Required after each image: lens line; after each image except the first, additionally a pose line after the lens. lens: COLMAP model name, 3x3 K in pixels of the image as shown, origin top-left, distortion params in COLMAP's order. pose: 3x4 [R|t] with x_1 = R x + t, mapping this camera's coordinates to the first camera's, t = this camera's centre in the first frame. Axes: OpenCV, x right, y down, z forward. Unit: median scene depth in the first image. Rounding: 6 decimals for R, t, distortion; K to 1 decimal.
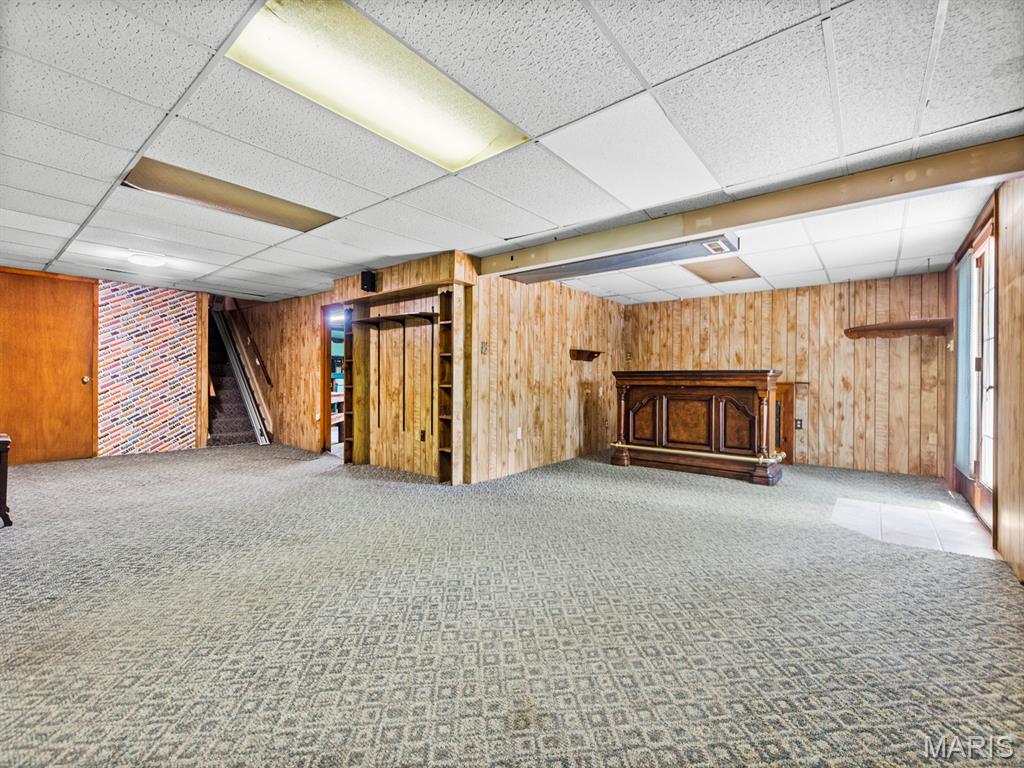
lens RADIAL K [[452.3, 0, 508.4], [0, 452.3, 372.8], [0, 0, 1]] dist [-0.000759, -0.000848]
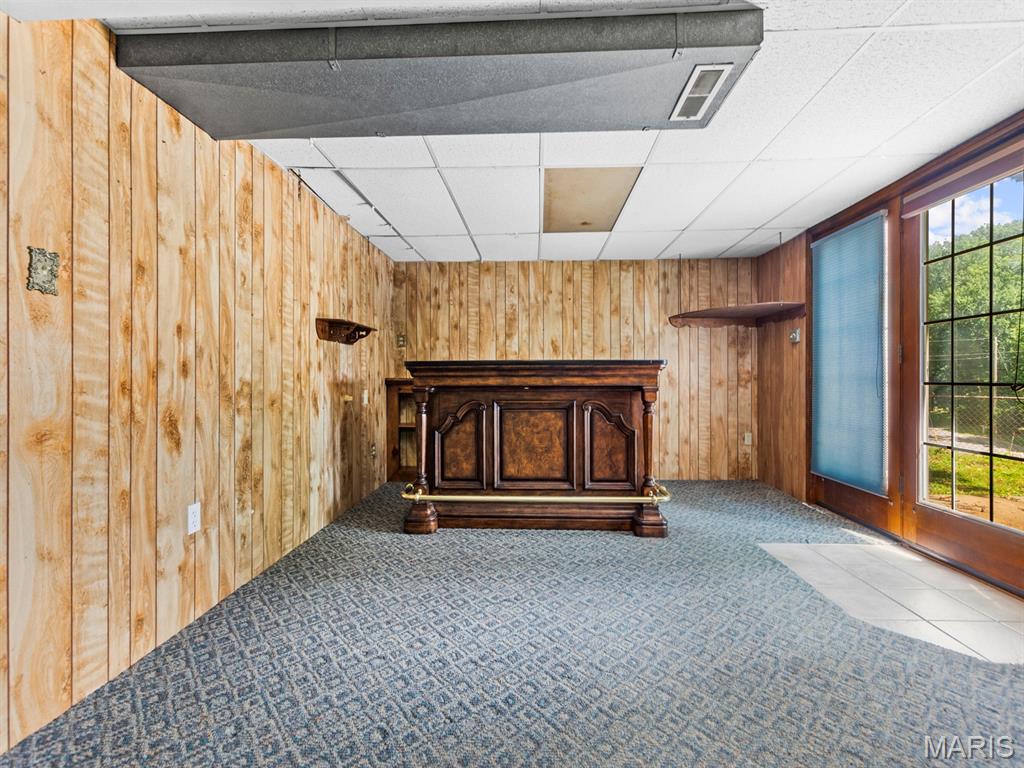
lens RADIAL K [[448.0, 0, 516.3], [0, 448.0, 378.2], [0, 0, 1]] dist [0.006847, -0.000350]
pose [[0.801747, -0.007816, 0.597613, 0.014826], [-0.002342, 0.999866, 0.016220, 0.007774], [-0.597660, -0.014404, 0.801621, 0.491834]]
